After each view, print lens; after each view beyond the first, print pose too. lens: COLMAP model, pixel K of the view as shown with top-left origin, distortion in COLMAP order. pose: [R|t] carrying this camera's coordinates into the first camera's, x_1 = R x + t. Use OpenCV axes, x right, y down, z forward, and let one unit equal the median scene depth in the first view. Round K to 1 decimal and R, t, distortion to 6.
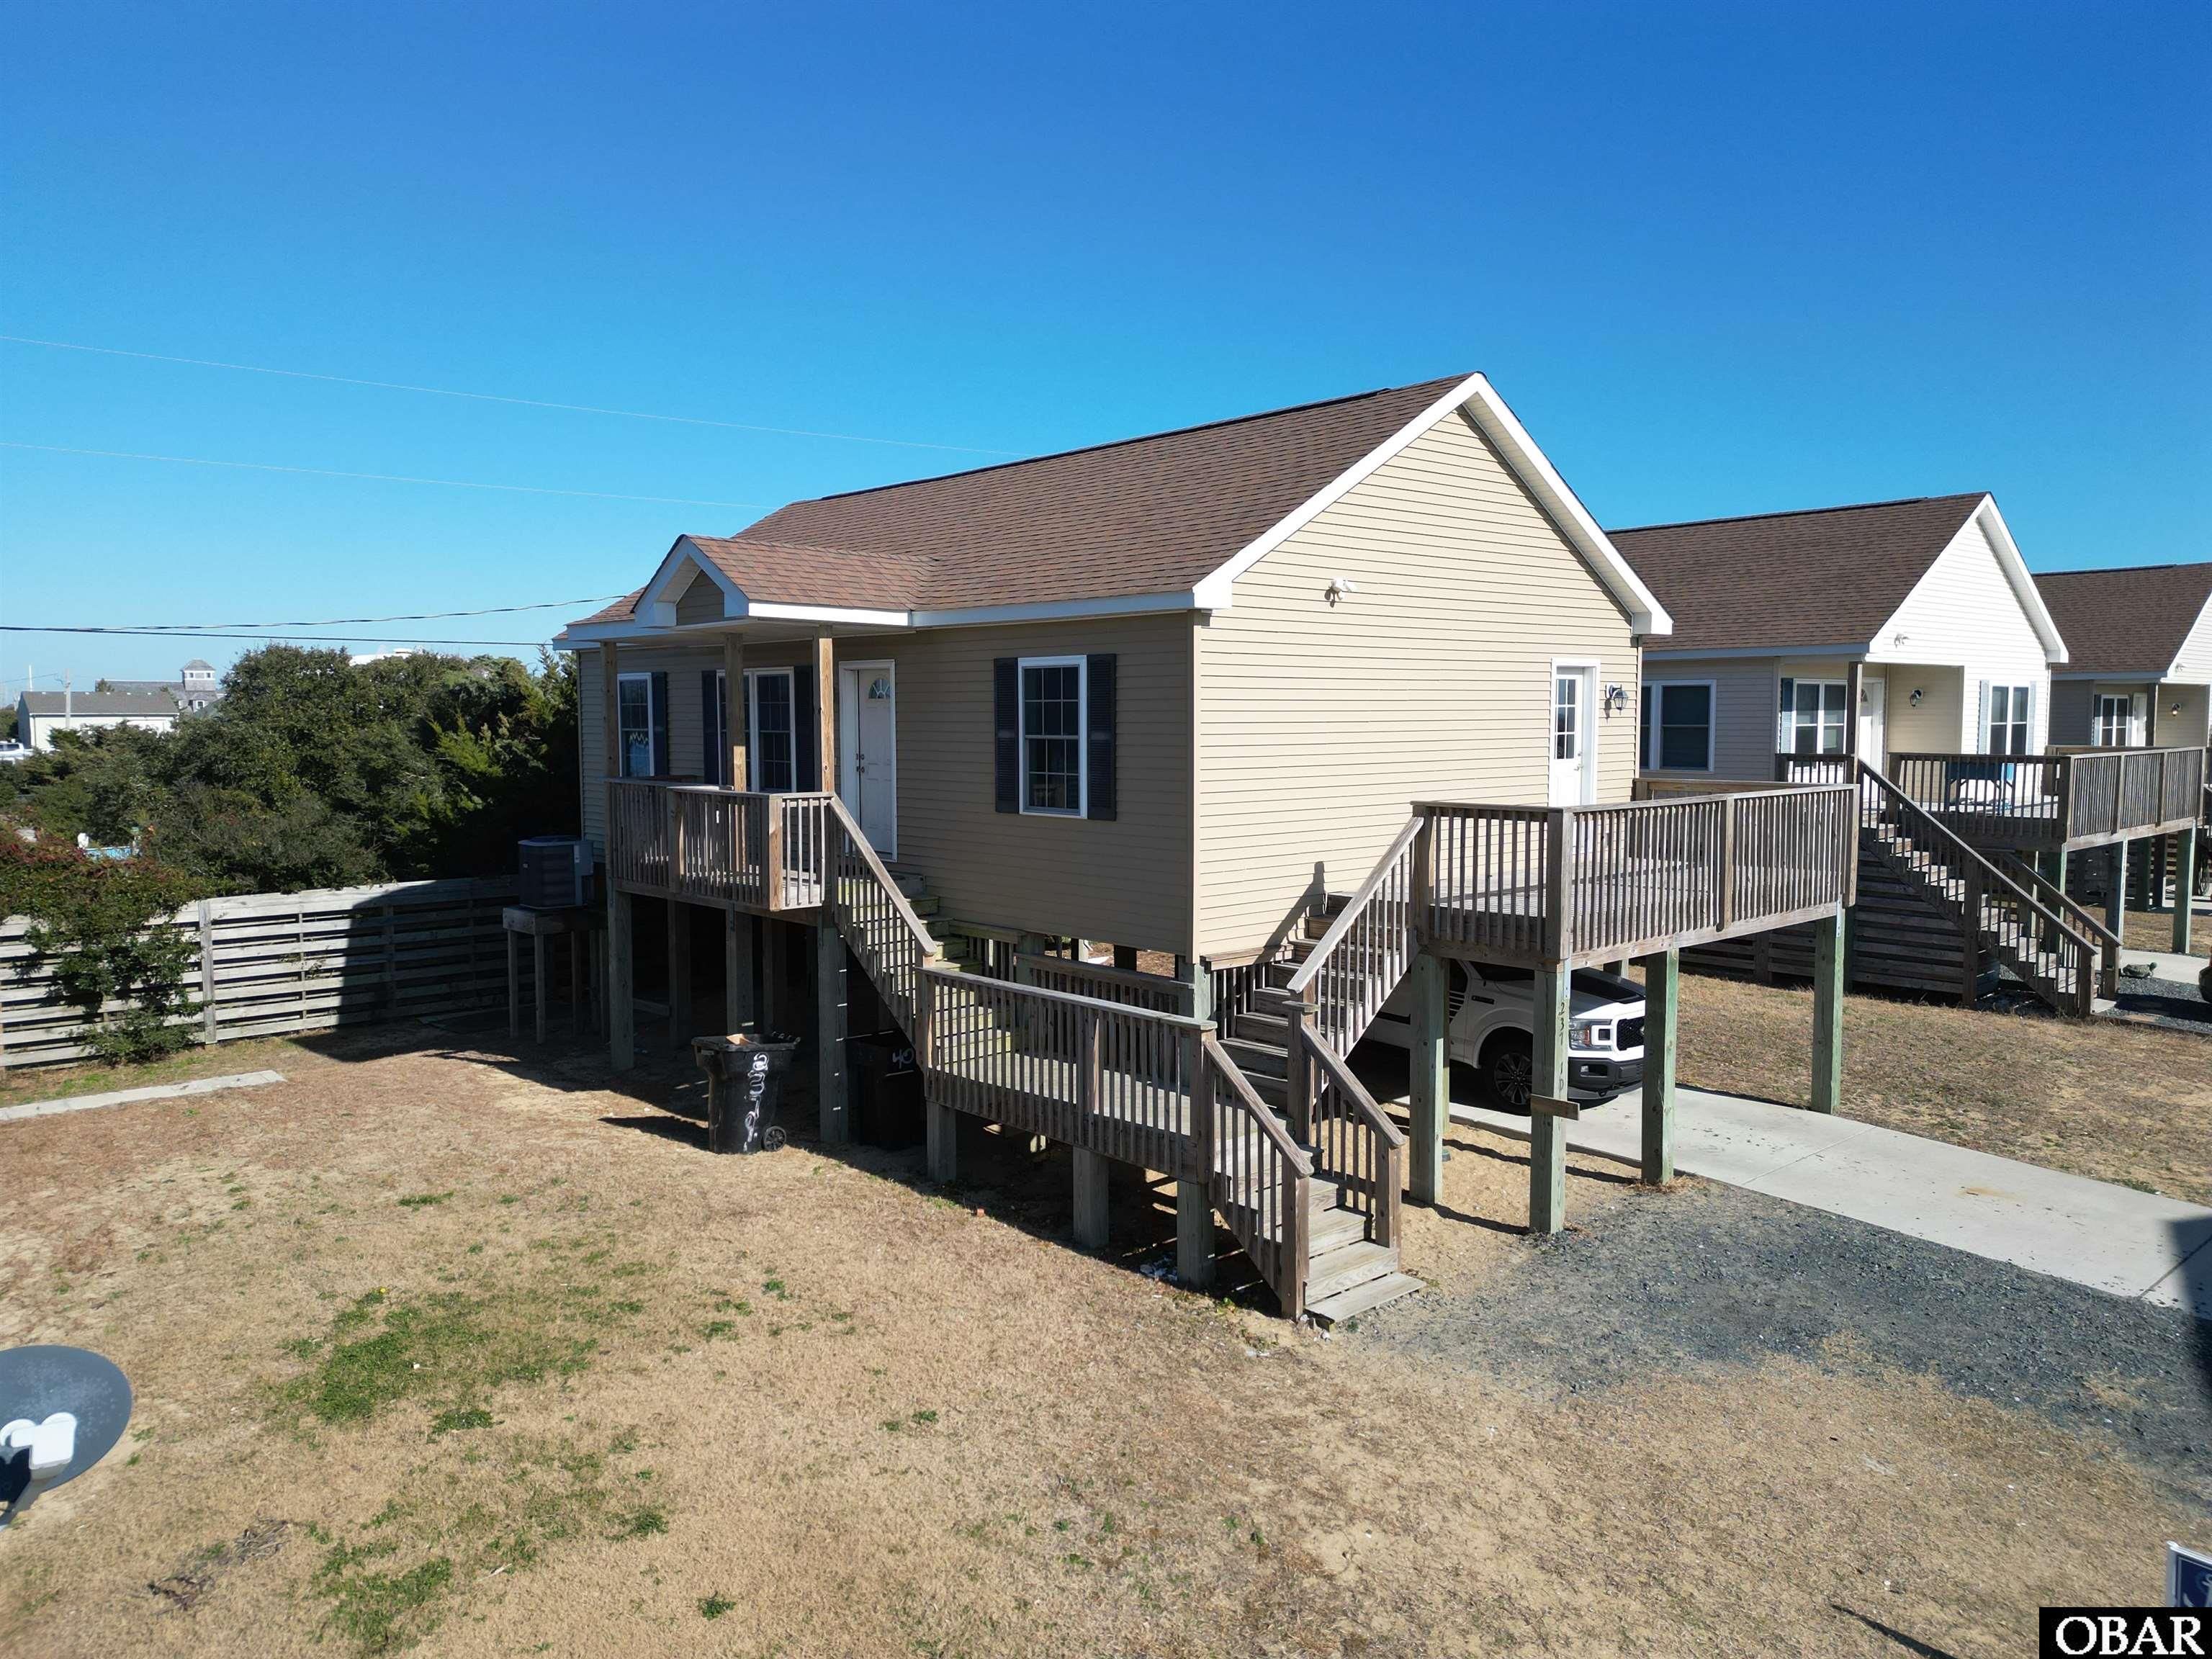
lens RADIAL K [[1557.9, 0, 1115.6], [0, 1557.9, 825.0], [0, 0, 1]] dist [0.067029, -0.067522]
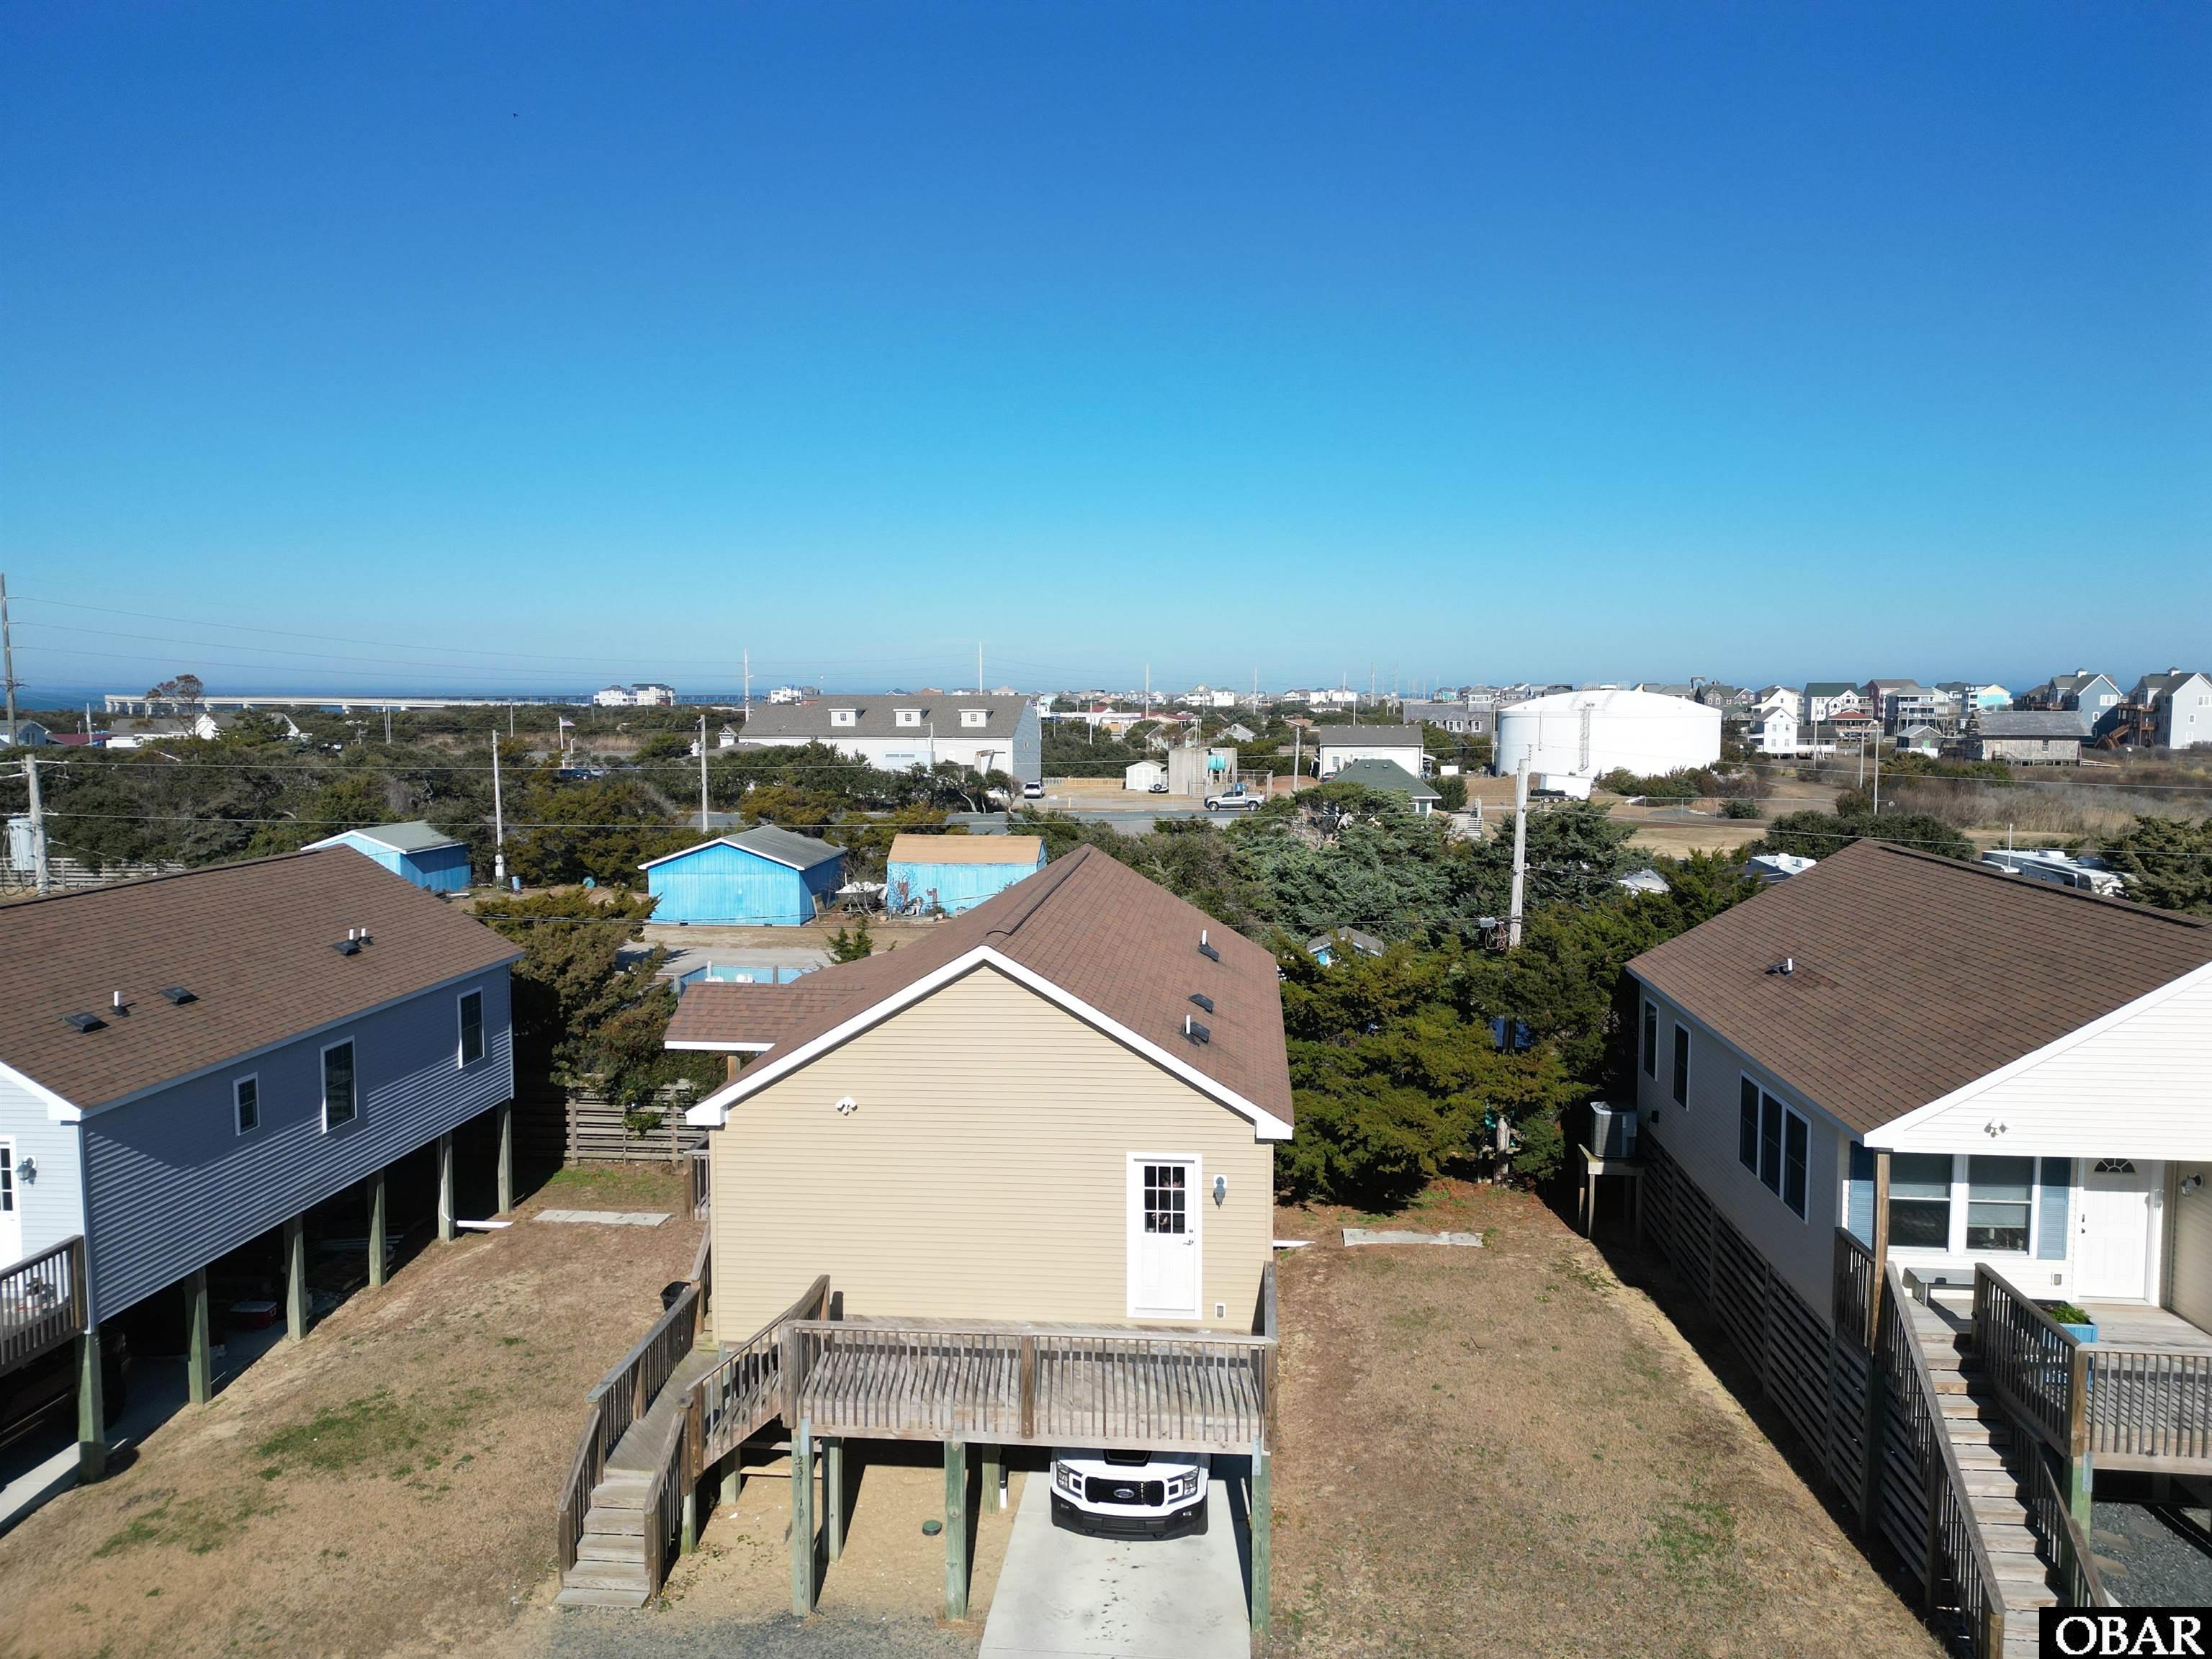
lens RADIAL K [[1557.9, 0, 1098.0], [0, 1557.9, 821.6], [0, 0, 1]] dist [0.067029, -0.067522]
pose [[0.668072, 0.065619, -0.741198, 1.338830], [-0.053932, 0.997754, 0.039721, -0.478808], [0.742140, 0.013438, 0.670111, 0.215725]]
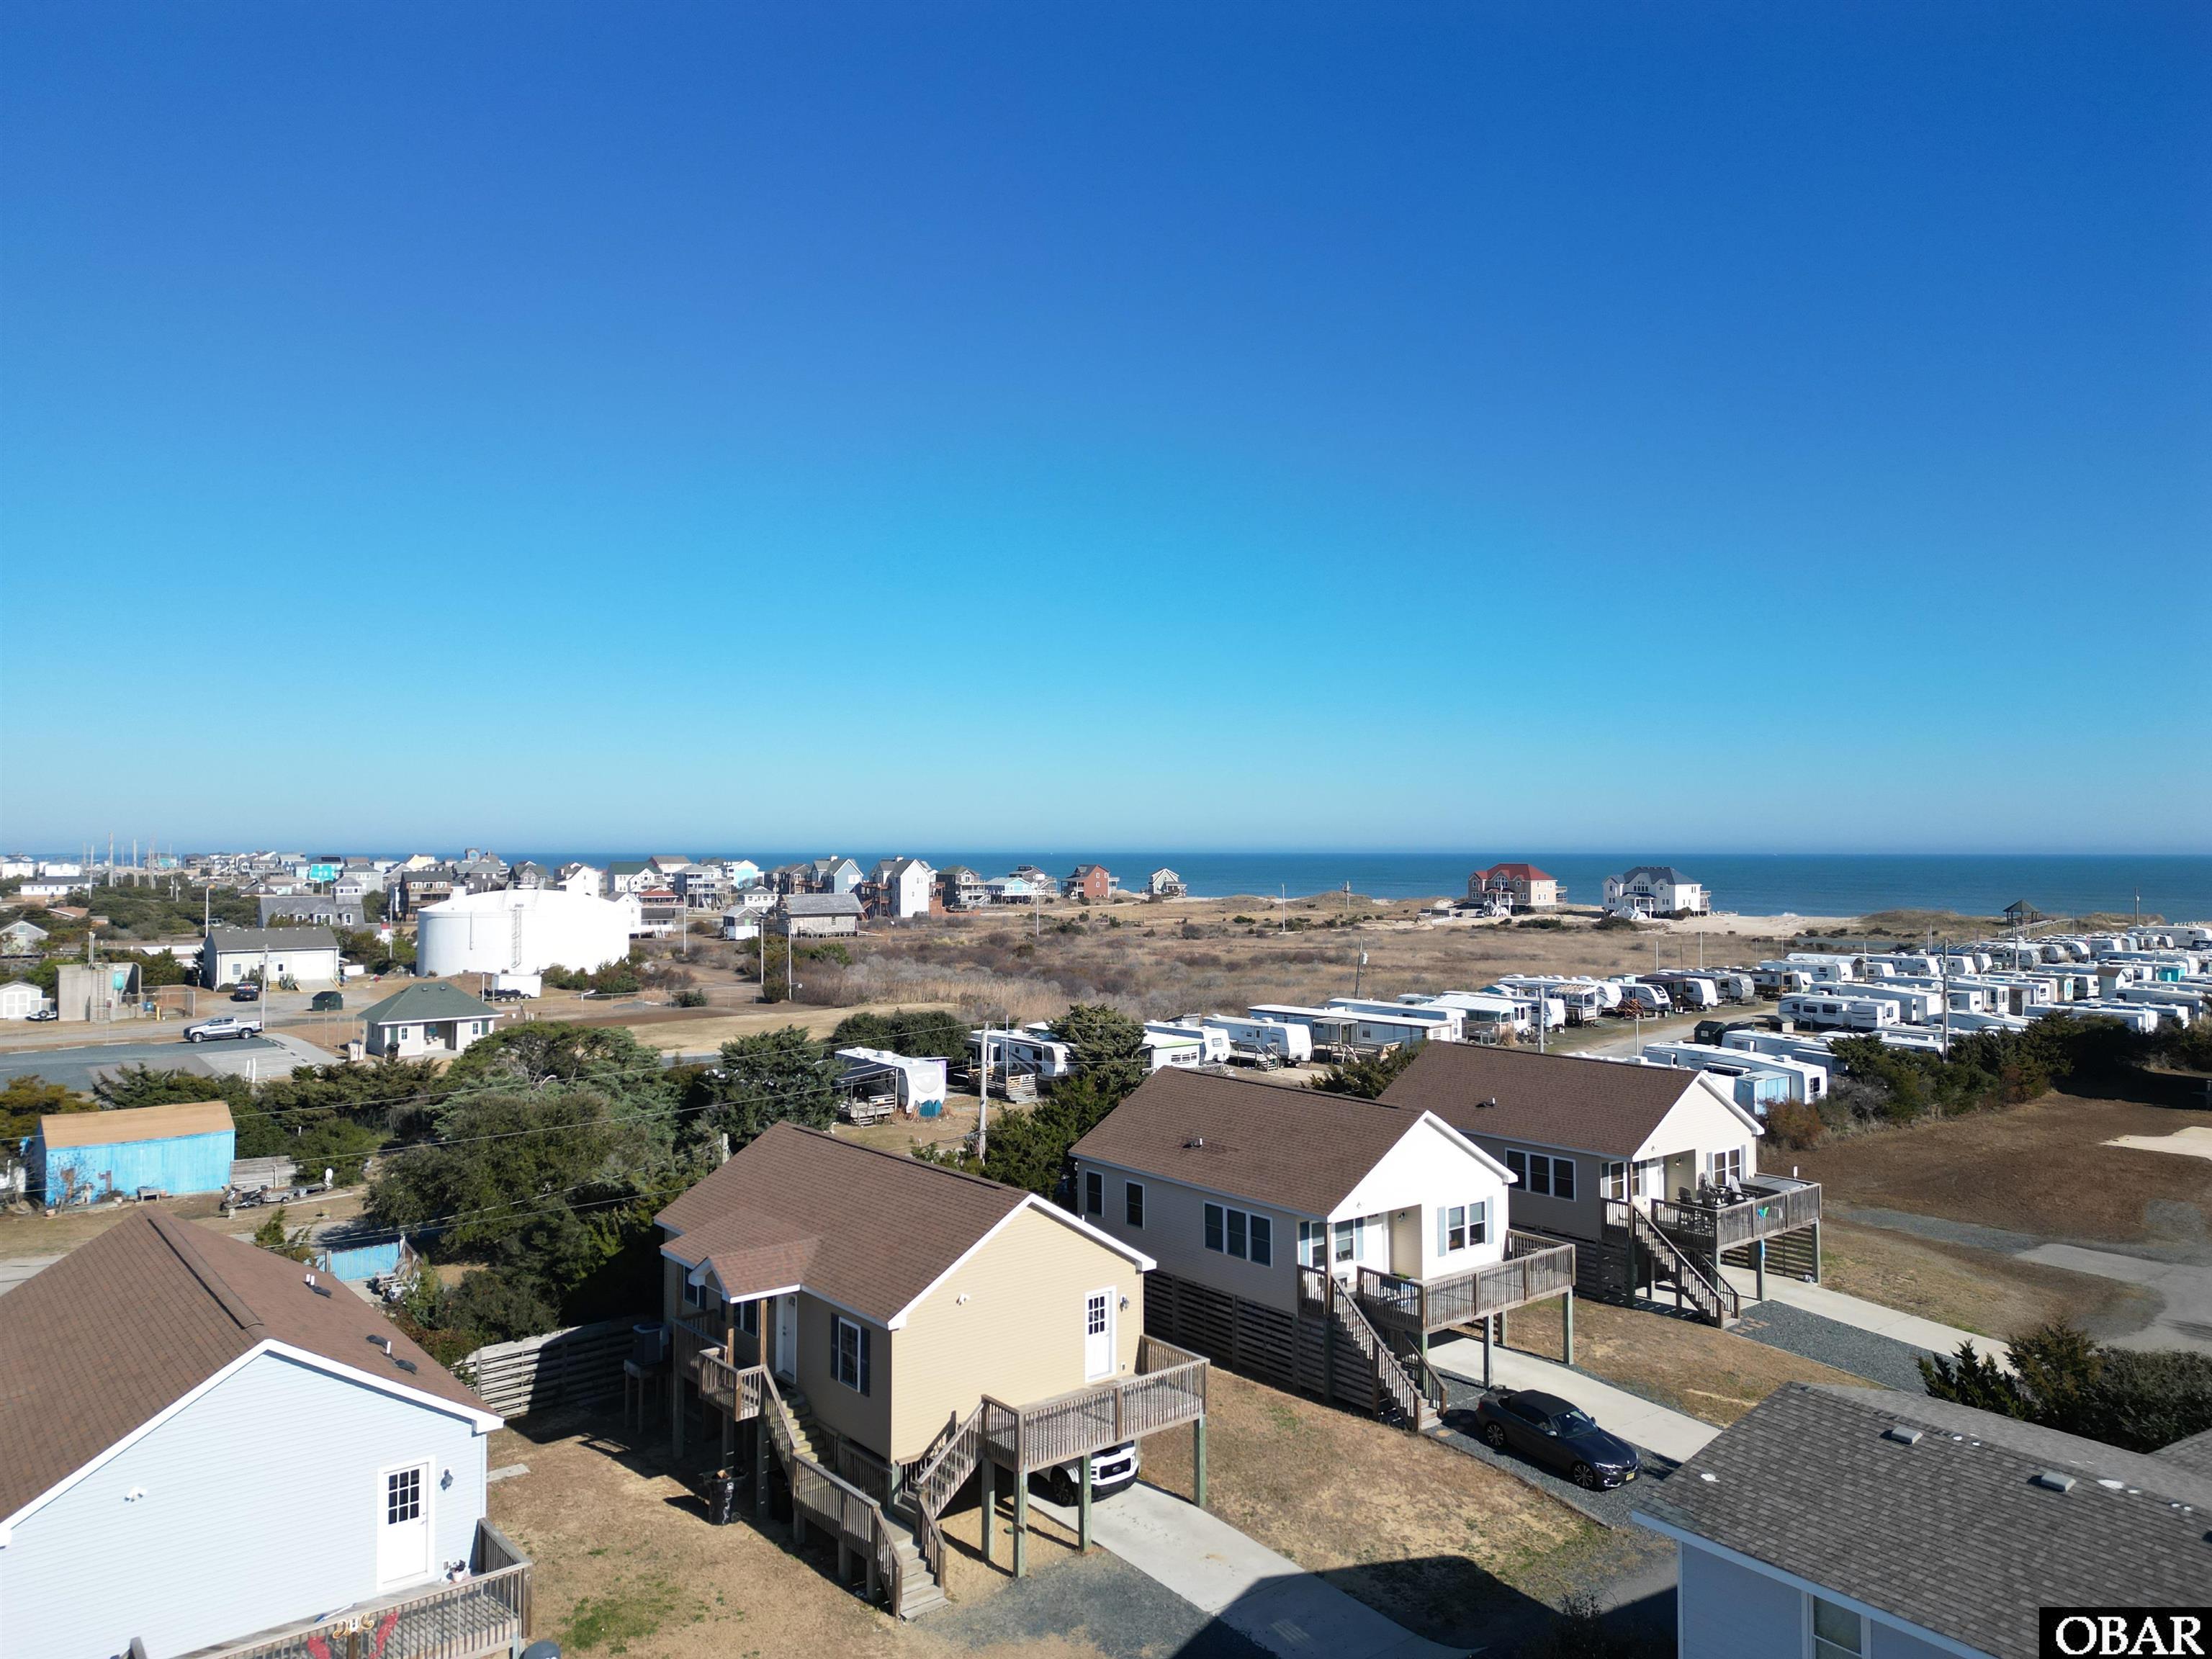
lens RADIAL K [[1557.9, 0, 1118.6], [0, 1557.9, 827.2], [0, 0, 1]] dist [0.067029, -0.067522]
pose [[0.998633, 0.002687, -0.052208, 0.527617], [-0.006955, 0.996629, -0.081741, -0.708432], [0.051813, 0.081992, 0.995285, -1.569241]]
